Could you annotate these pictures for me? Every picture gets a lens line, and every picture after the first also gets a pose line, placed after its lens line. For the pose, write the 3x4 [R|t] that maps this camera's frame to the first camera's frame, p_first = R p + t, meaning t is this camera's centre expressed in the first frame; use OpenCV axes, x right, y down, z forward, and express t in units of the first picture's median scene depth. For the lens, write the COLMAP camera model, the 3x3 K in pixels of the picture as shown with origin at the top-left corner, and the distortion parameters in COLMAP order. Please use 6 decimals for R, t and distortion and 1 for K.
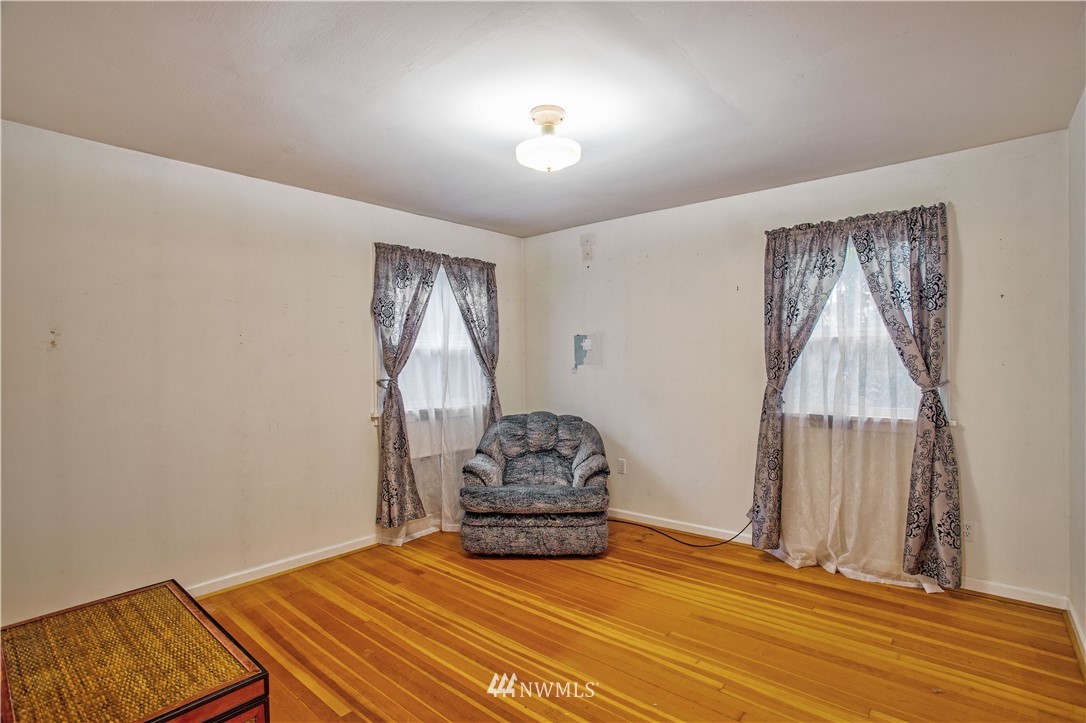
lens RADIAL K [[530.6, 0, 537.5], [0, 530.6, 354.4], [0, 0, 1]] dist [-0.038631, 0.010137]
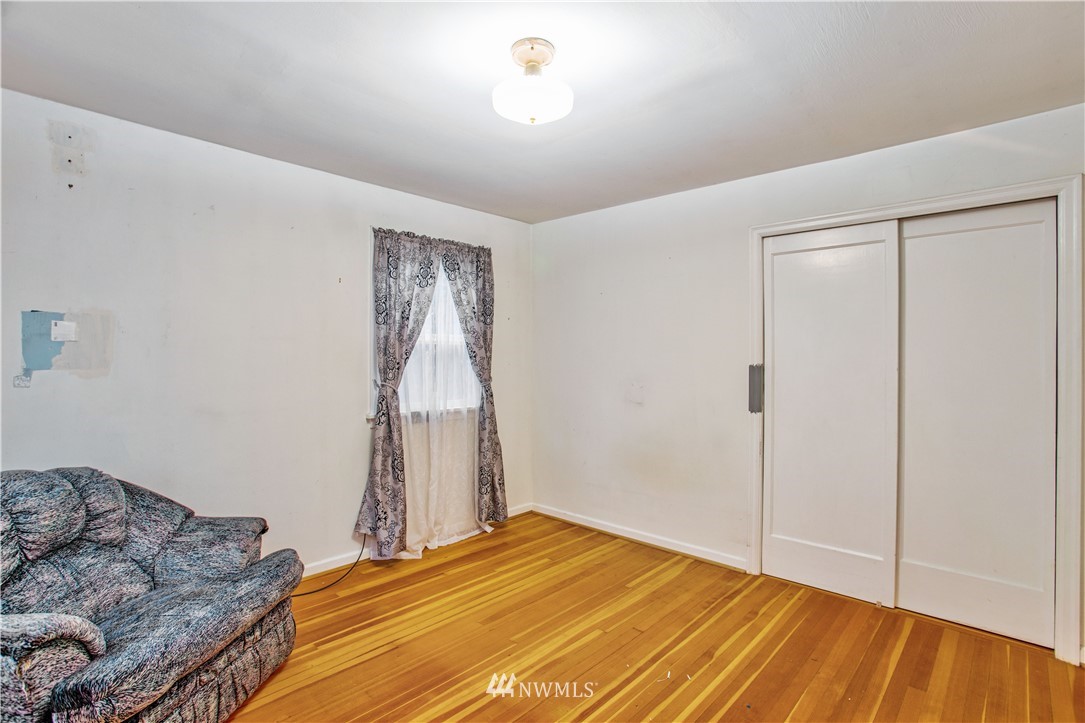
lens RADIAL K [[530.1, 0, 539.5], [0, 530.1, 367.6], [0, 0, 1]] dist [-0.038631, 0.010137]
pose [[0.049087, 0.000732, 0.998794, -0.590890], [-0.000699, 1.000000, -0.000699, 0.026582], [-0.998794, -0.000664, 0.049088, 0.755171]]
